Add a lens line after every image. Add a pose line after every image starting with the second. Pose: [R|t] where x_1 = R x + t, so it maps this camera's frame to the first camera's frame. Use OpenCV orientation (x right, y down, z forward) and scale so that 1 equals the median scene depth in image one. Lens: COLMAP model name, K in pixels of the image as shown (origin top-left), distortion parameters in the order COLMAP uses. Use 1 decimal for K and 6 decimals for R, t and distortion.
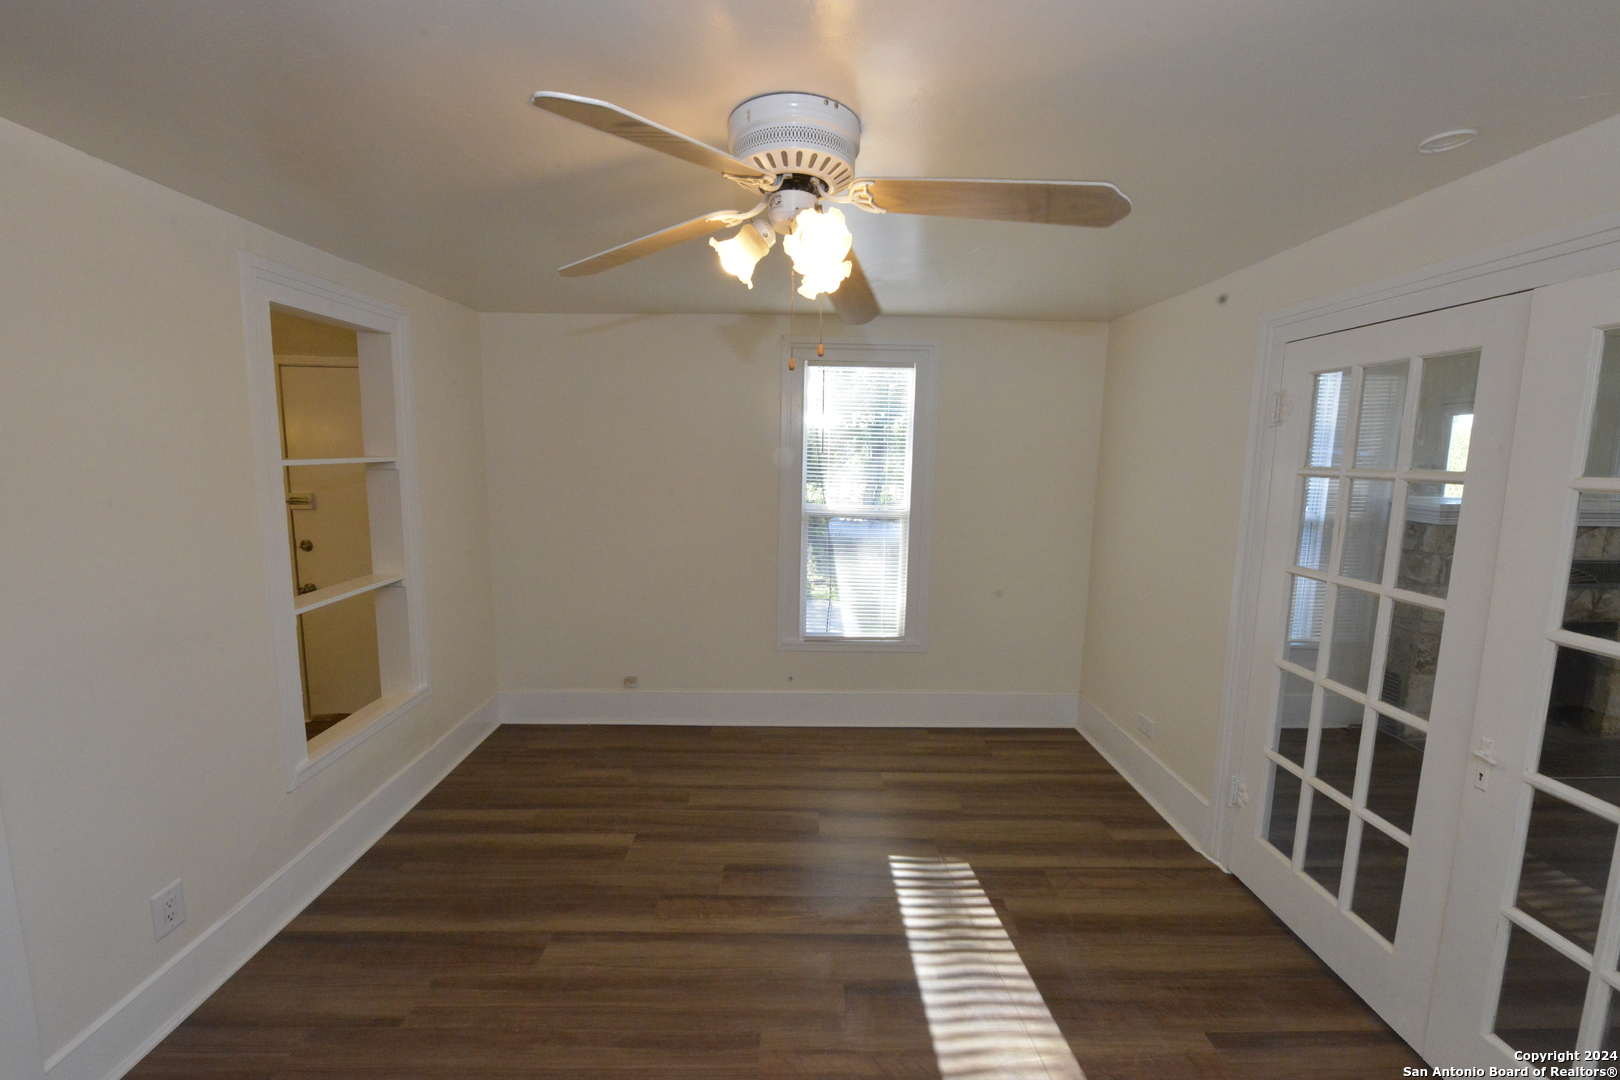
lens RADIAL K [[642.8, 0, 808.9], [0, 642.8, 530.6], [0, 0, 1]] dist [-0.009263, 0.000077]
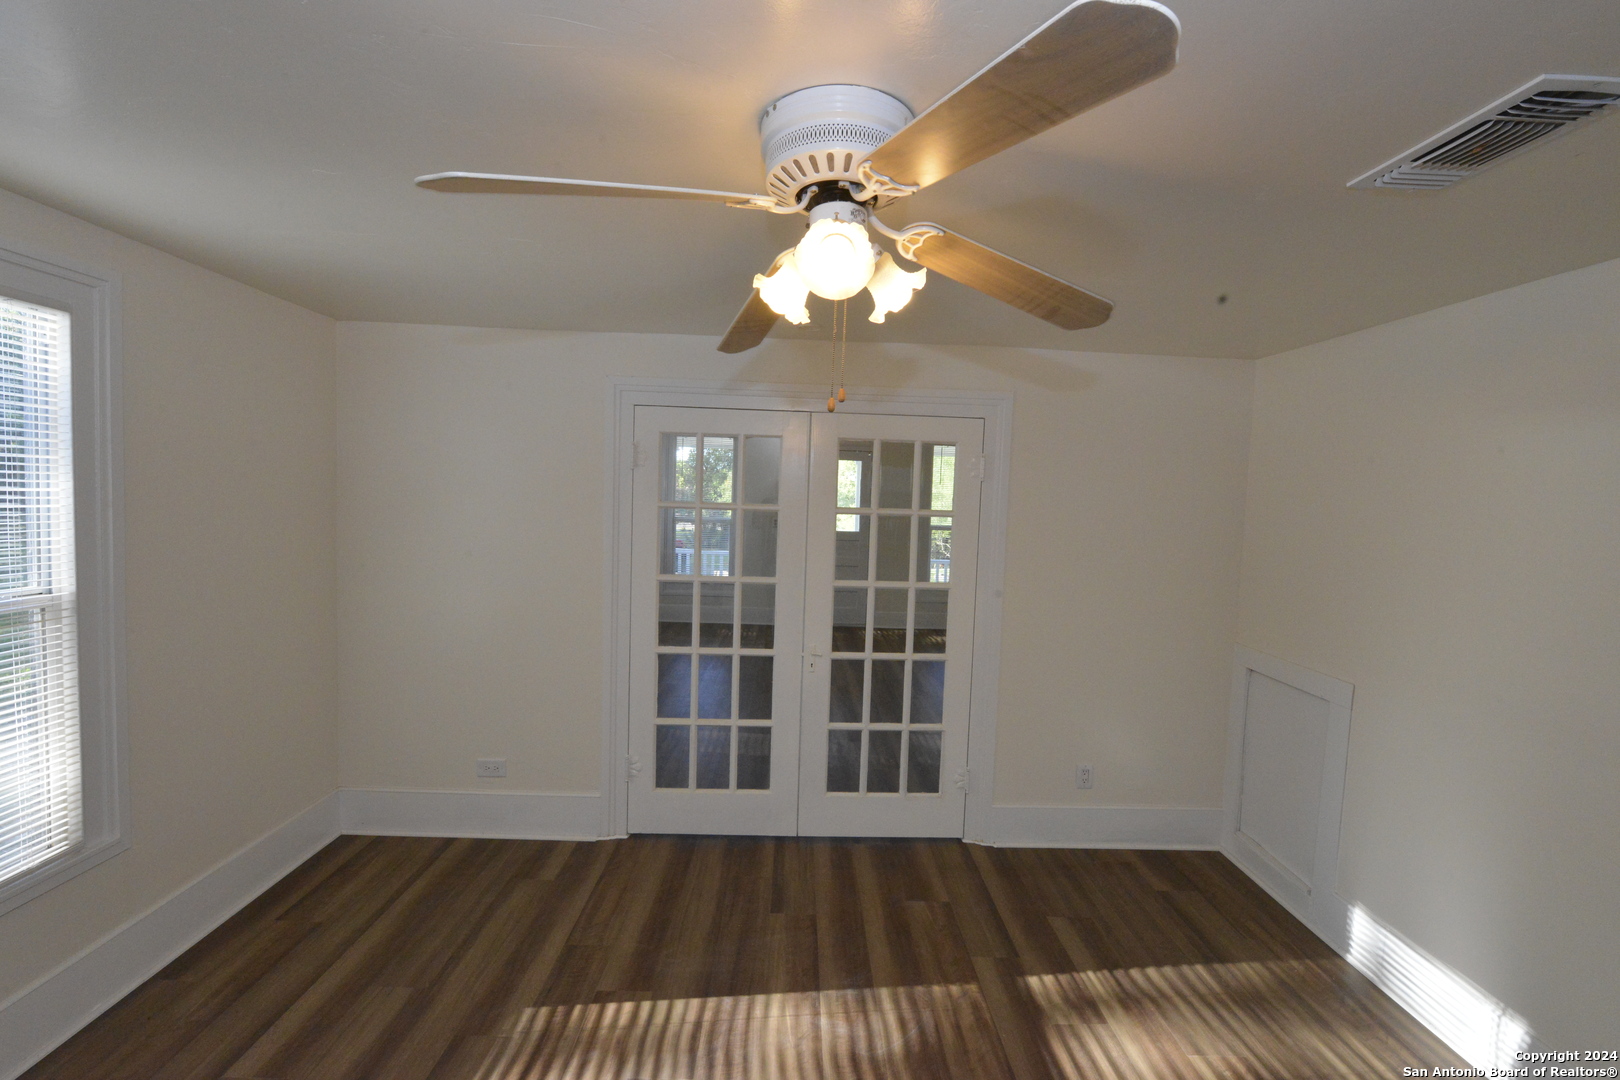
lens RADIAL K [[635.4, 0, 813.8], [0, 635.4, 533.7], [0, 0, 1]] dist [-0.009301, -0.000257]
pose [[-0.020312, -0.072970, 0.997127, -0.516392], [0.089474, 0.993199, 0.074506, -0.093010], [-0.995782, 0.090730, -0.013645, 0.631897]]
